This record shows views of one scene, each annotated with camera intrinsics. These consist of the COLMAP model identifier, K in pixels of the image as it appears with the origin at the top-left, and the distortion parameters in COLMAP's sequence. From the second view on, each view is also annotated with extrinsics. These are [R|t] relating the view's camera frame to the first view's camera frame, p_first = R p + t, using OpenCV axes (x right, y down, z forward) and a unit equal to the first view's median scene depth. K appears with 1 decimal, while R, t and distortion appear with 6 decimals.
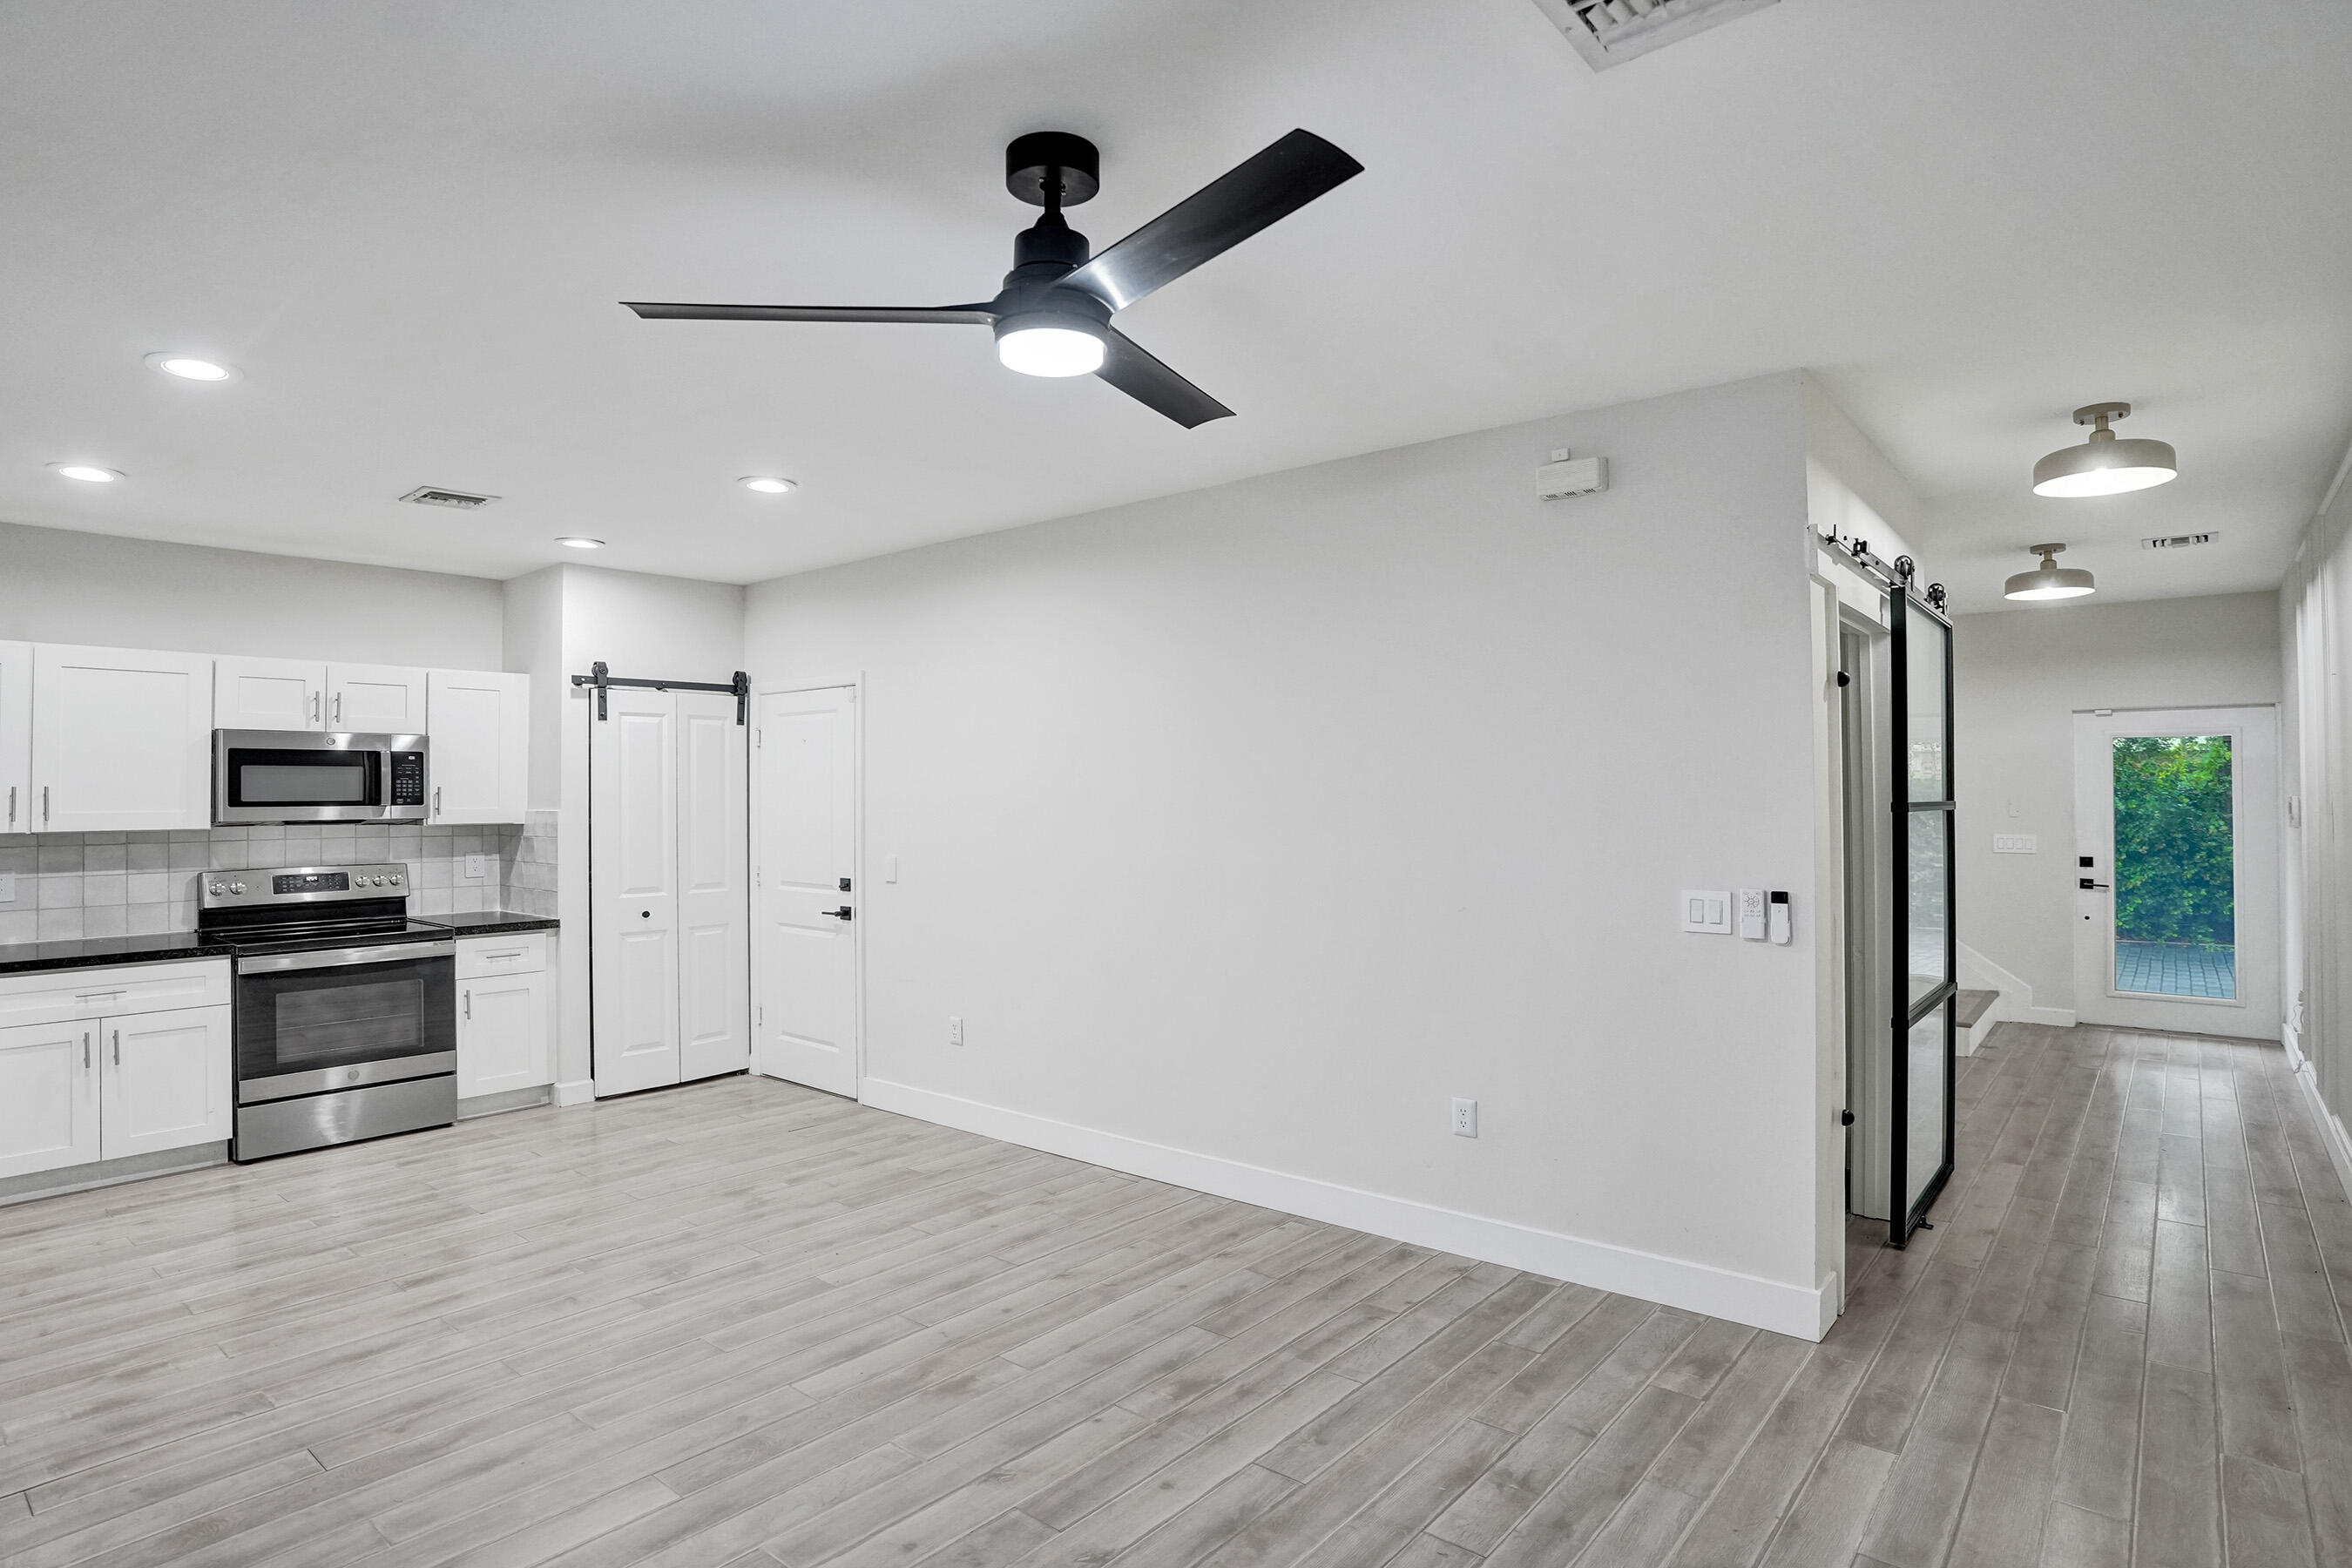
lens RADIAL K [[1225.4, 0, 1176.0], [0, 1225.4, 784.0], [0, 0, 1]] dist [-0.034961, 0.019589]
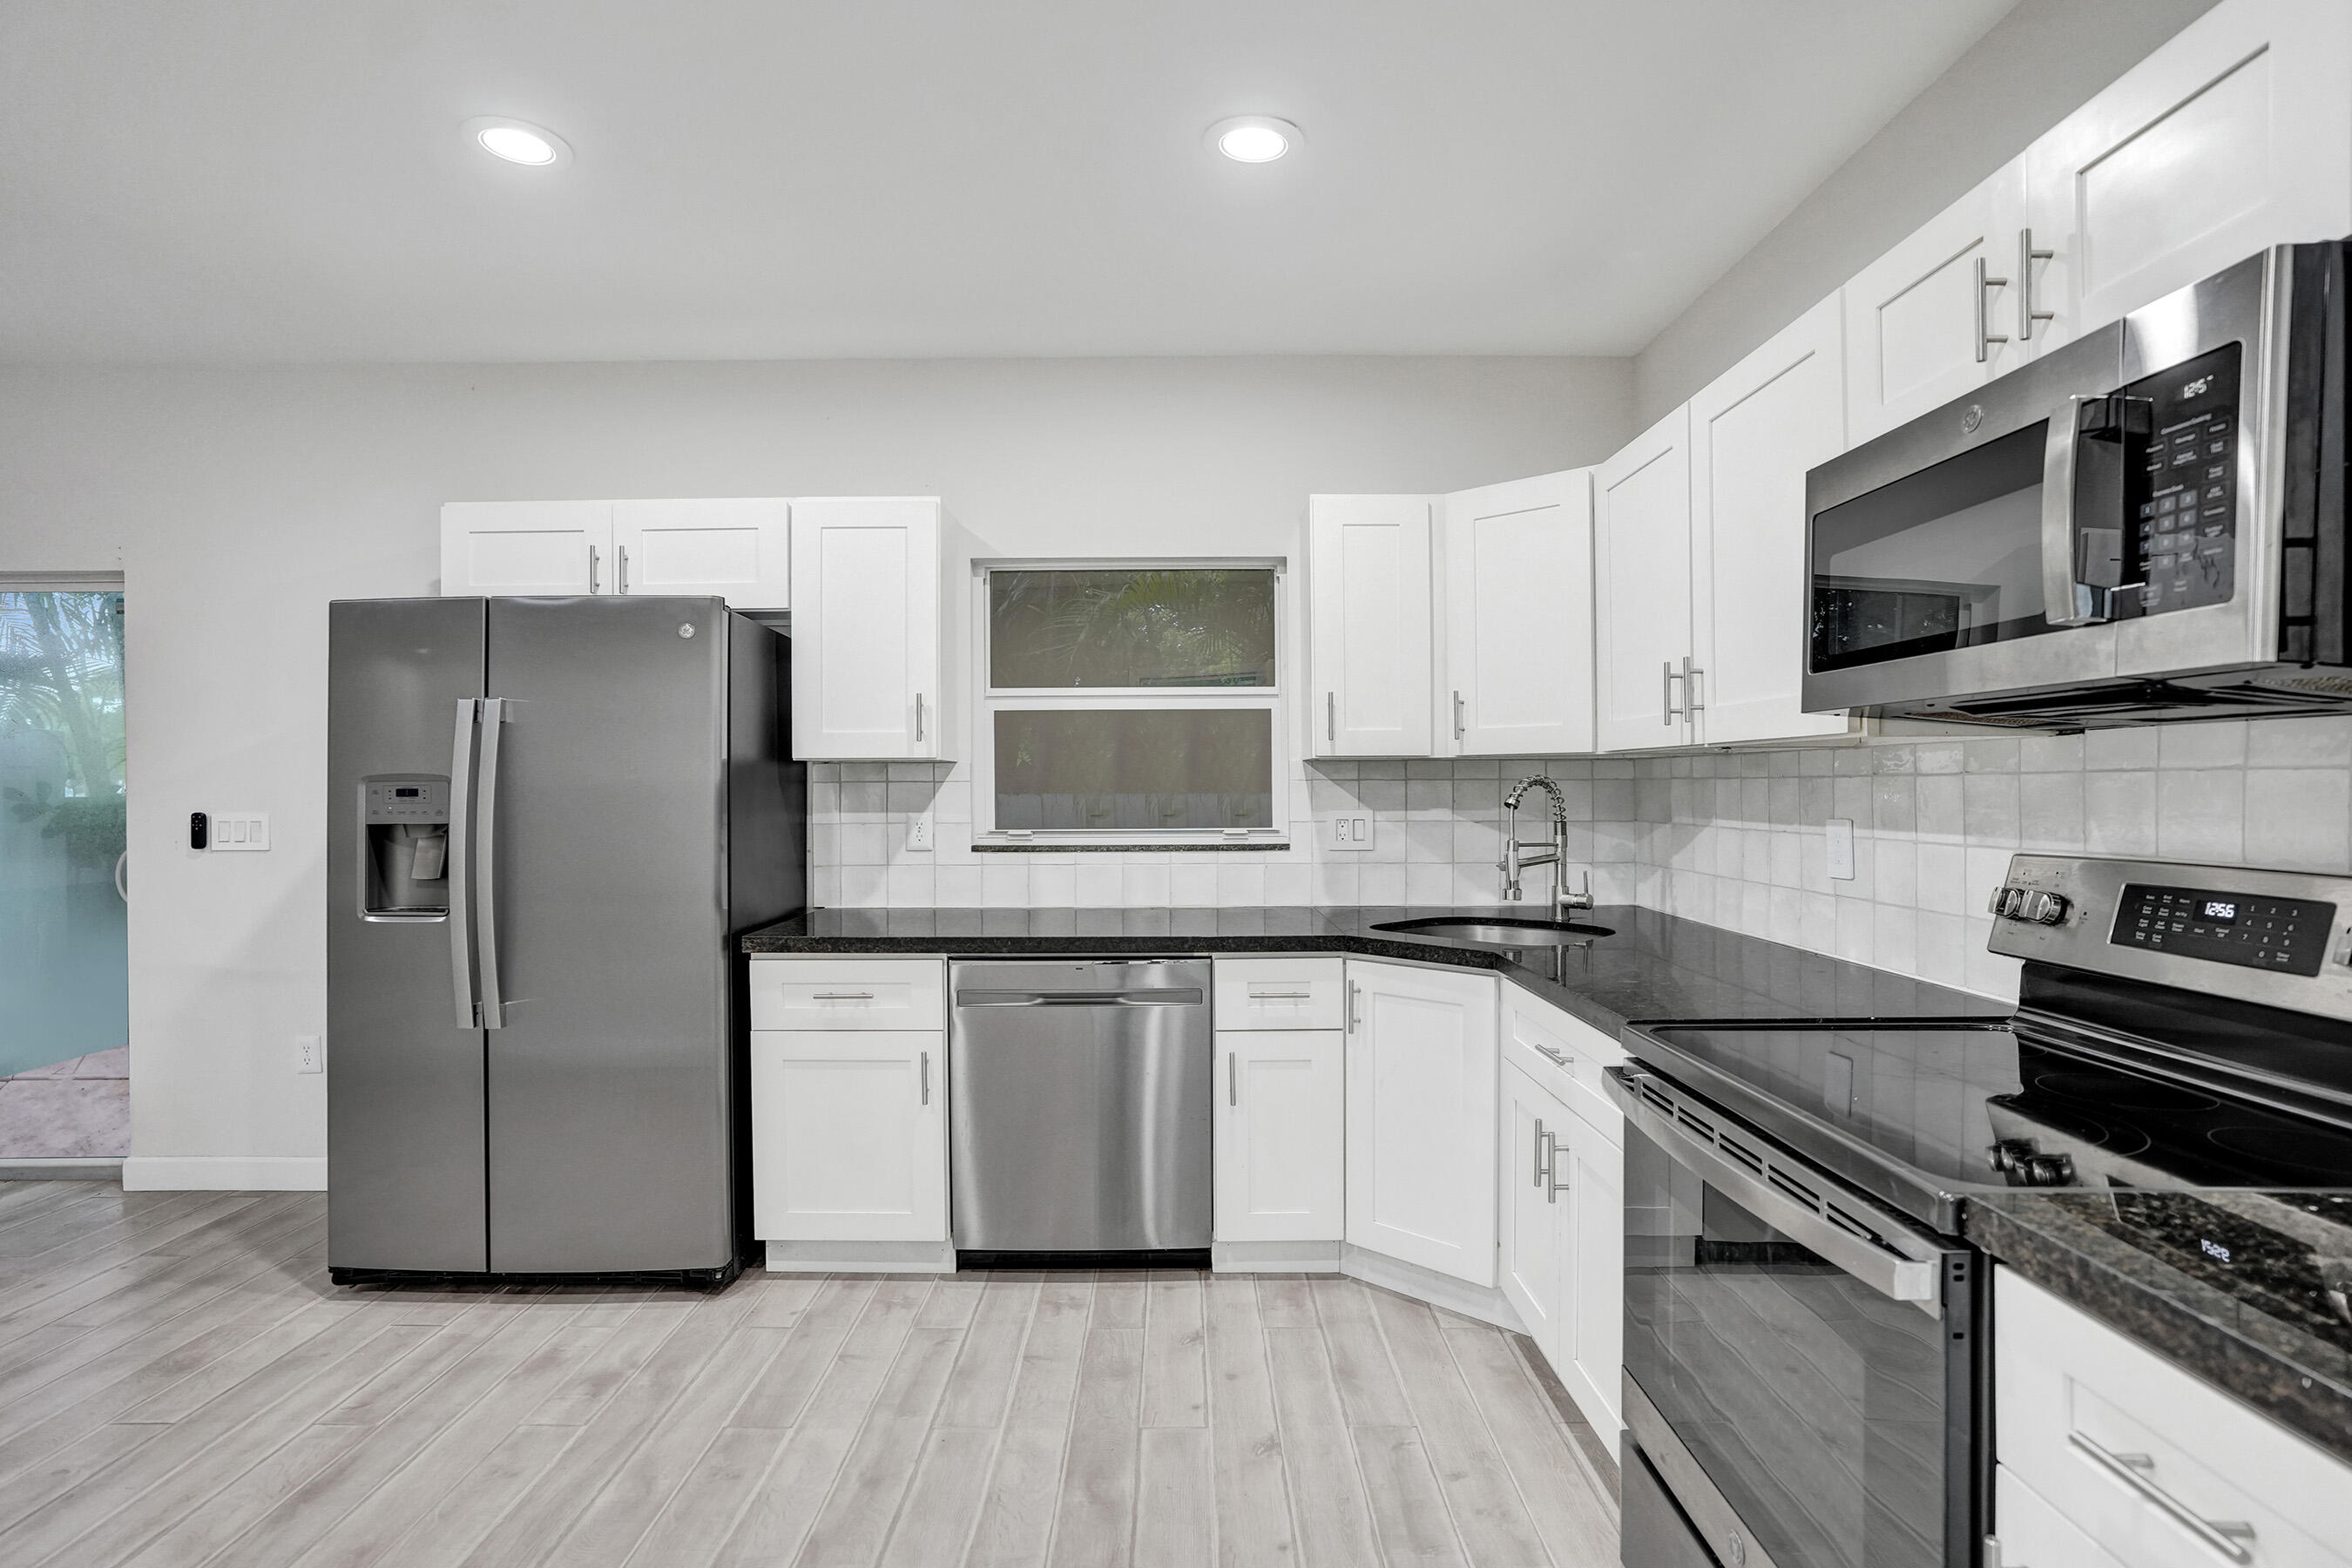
lens RADIAL K [[1225.4, 0, 1176.0], [0, 1225.4, 784.0], [0, 0, 1]] dist [-0.034961, 0.019589]
pose [[-0.771813, 0.002908, -0.635843, -0.545903], [0.014615, 0.999806, -0.013168, 0.082132], [0.635681, -0.019456, -0.771706, 1.619821]]
